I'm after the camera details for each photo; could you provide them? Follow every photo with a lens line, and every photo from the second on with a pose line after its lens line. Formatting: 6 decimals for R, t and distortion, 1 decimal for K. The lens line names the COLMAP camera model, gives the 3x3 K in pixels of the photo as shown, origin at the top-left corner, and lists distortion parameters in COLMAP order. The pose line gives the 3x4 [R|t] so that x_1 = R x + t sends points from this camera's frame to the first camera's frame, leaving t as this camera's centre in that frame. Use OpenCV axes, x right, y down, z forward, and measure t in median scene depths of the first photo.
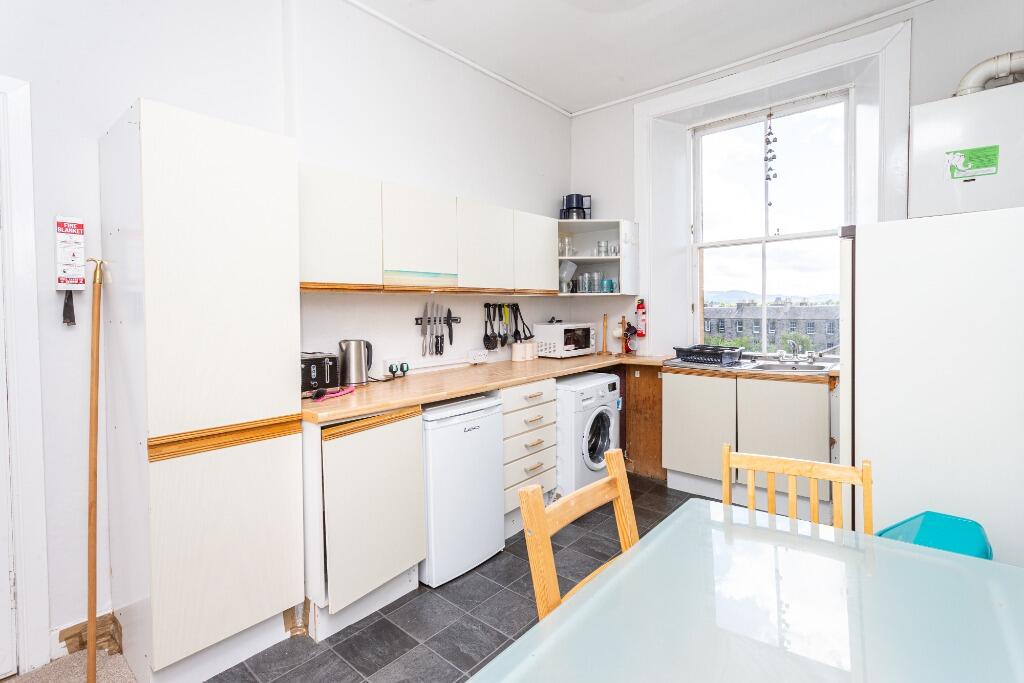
lens RADIAL K [[485.2, 0, 511.4], [0, 485.2, 319.0], [0, 0, 1]] dist [-0.003078, 0.006696]
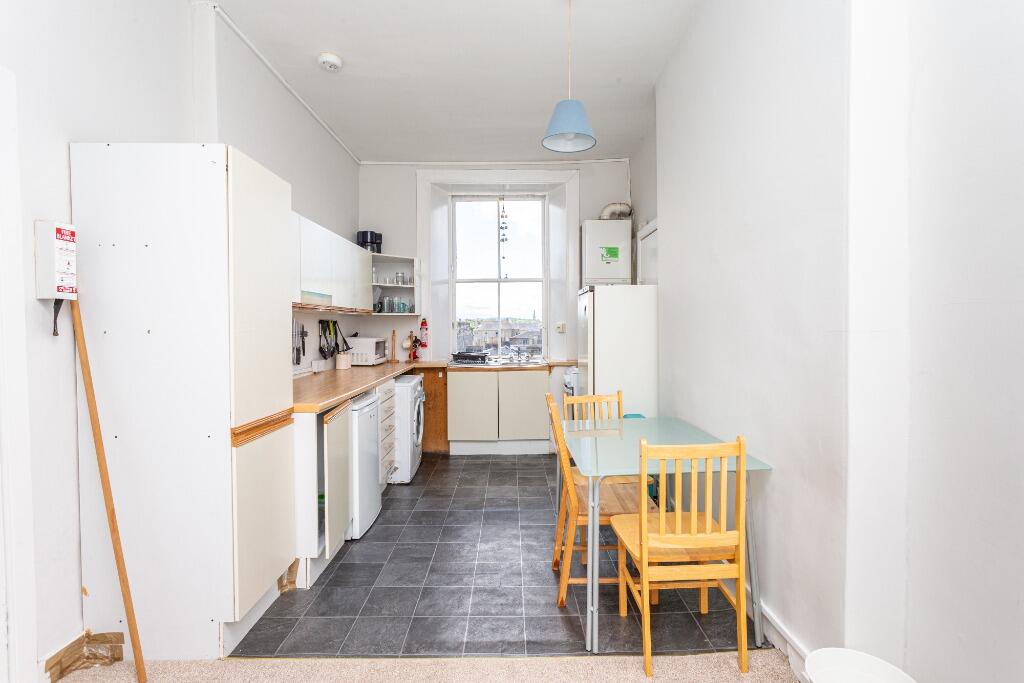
lens RADIAL K [[484.7, 0, 514.7], [0, 484.7, 339.3], [0, 0, 1]] dist [-0.001340, 0.001221]
pose [[0.746012, -0.011230, 0.665838, -0.447122], [0.010385, 0.999932, 0.005229, 0.012089], [-0.665852, 0.003014, 0.746078, -0.156089]]
